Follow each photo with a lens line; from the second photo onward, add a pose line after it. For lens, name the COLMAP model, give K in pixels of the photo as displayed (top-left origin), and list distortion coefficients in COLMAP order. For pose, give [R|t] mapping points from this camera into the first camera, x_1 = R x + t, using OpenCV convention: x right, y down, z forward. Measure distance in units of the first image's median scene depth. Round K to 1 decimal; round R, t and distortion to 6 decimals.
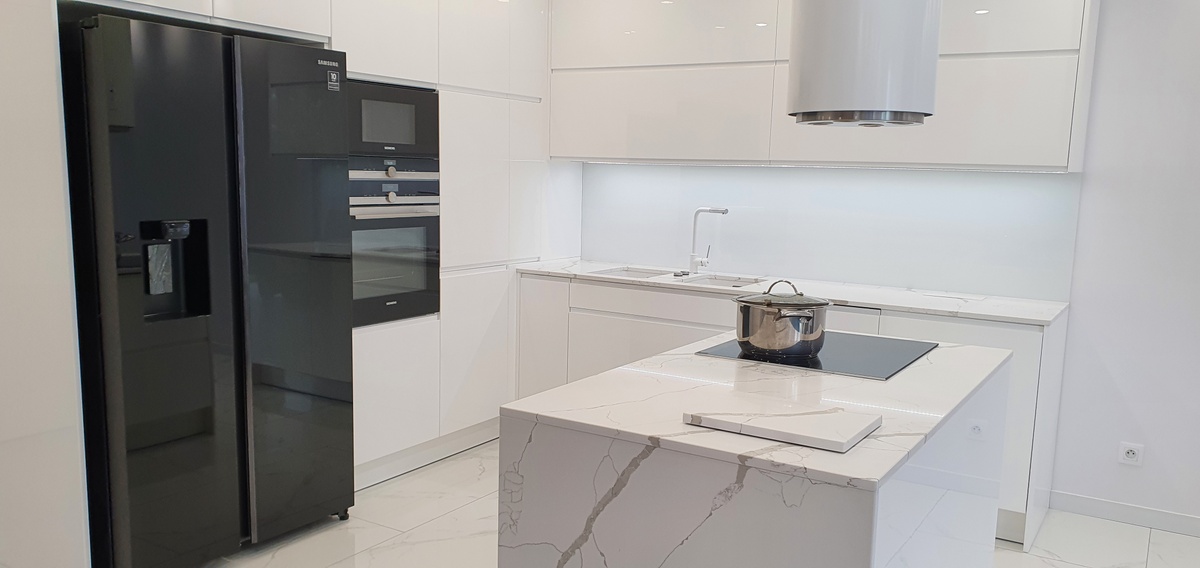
lens RADIAL K [[933.4, 0, 602.4], [0, 933.4, 307.7], [0, 0, 1]] dist [0.155089, -0.329329]
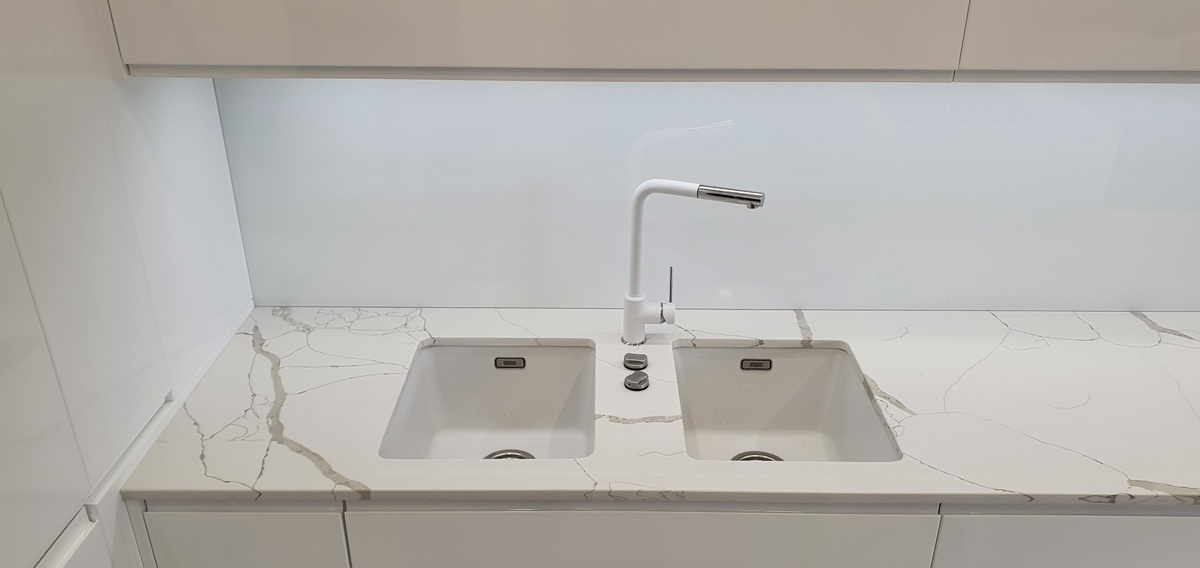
lens RADIAL K [[933.4, 0, 602.4], [0, 933.4, 307.7], [0, 0, 1]] dist [0.155089, -0.329329]
pose [[0.852410, -0.256538, 0.455615, -0.104771], [0.099493, 0.935027, 0.340333, -0.224047], [-0.513320, -0.244773, 0.822550, 0.858069]]
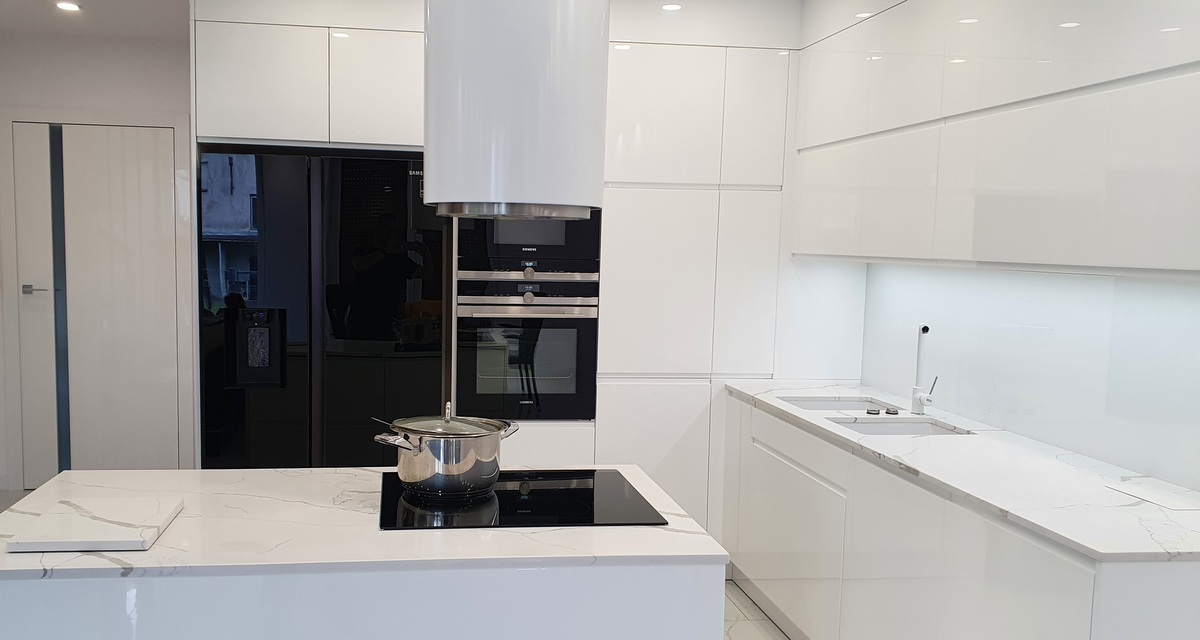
lens RADIAL K [[1049.6, 0, 527.1], [0, 1049.6, 360.7], [0, 0, 1]] dist [0.100486, -0.144695]
pose [[0.627801, 0.074833, -0.774768, 0.662834], [-0.119222, 0.992867, -0.000708, -0.051315], [0.769189, 0.092814, 0.632245, 0.311731]]
